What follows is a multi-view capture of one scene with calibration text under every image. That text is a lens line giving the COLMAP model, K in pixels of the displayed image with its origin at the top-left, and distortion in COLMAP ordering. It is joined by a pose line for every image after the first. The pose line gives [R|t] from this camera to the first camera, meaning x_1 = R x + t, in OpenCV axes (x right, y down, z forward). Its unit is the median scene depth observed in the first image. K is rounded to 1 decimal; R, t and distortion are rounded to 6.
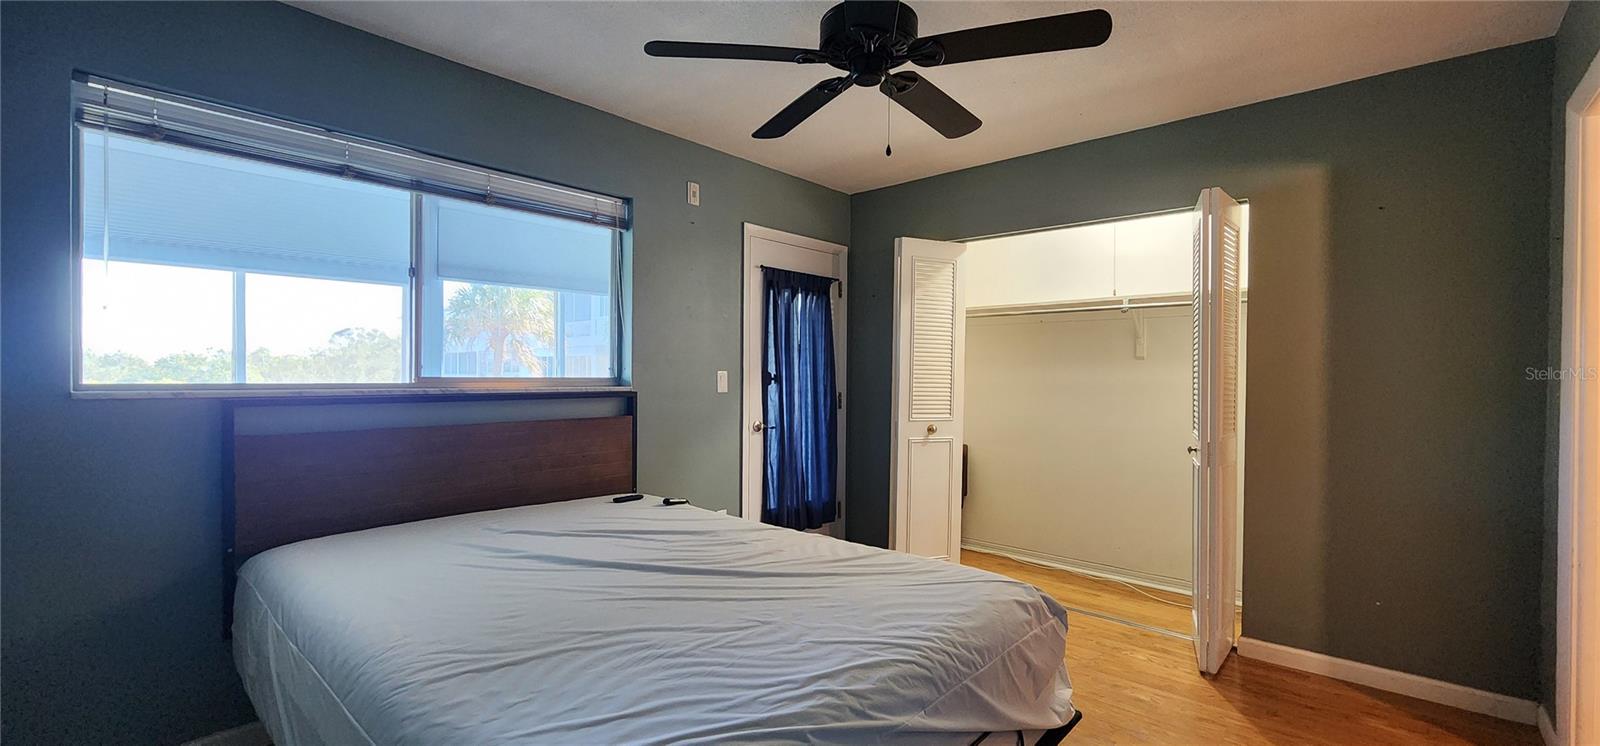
lens RADIAL K [[646.6, 0, 791.5], [0, 646.6, 372.9], [0, 0, 1]] dist [-0.001202, 0.000114]
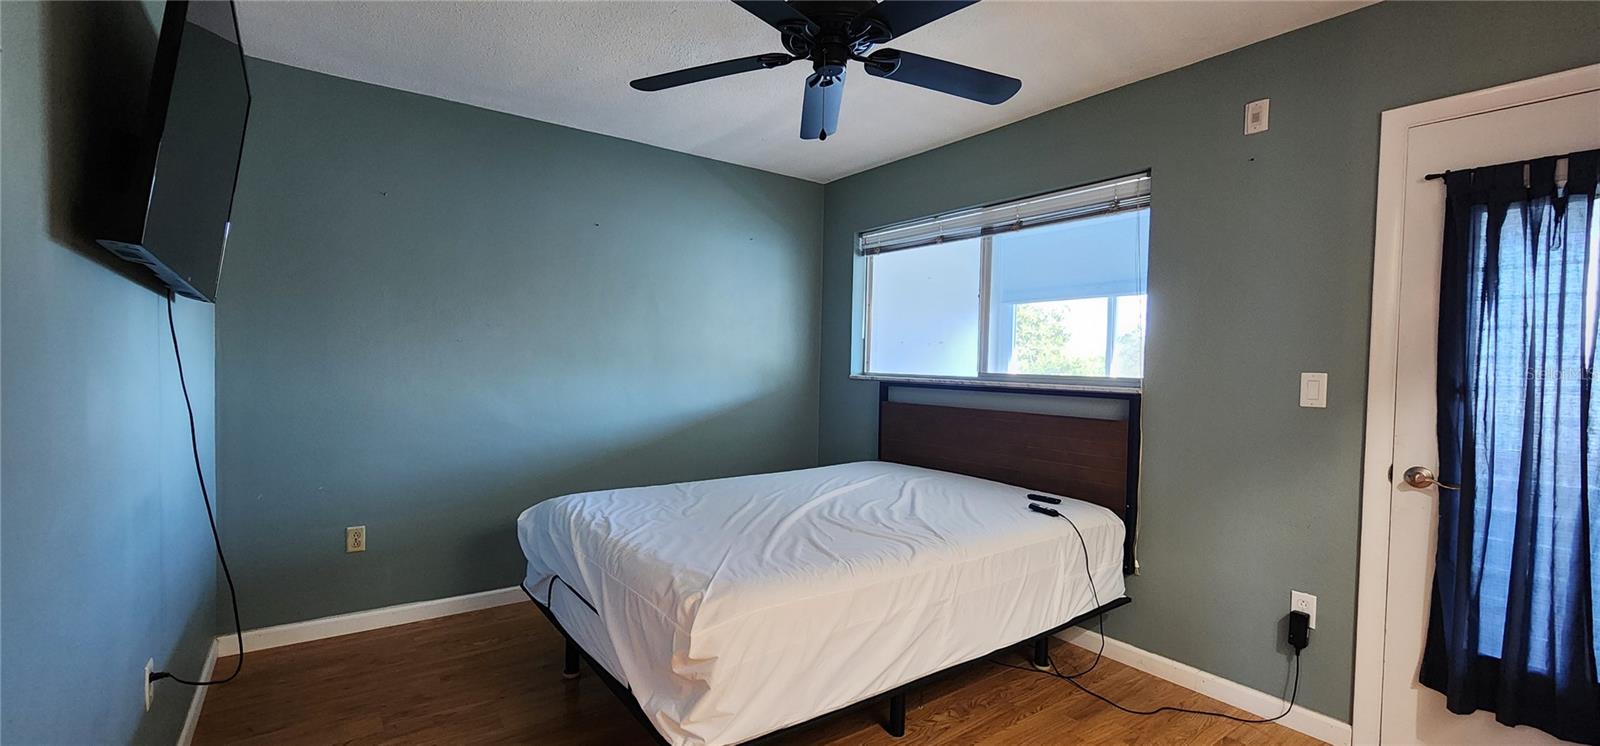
lens RADIAL K [[646.6, 0, 792.2], [0, 646.6, 380.4], [0, 0, 1]] dist [-0.001202, 0.000114]
pose [[-0.198071, 0.019462, -0.979994, 0.714987], [-0.023512, 0.999421, 0.024600, -0.001094], [0.979906, 0.027914, -0.197498, 0.750945]]
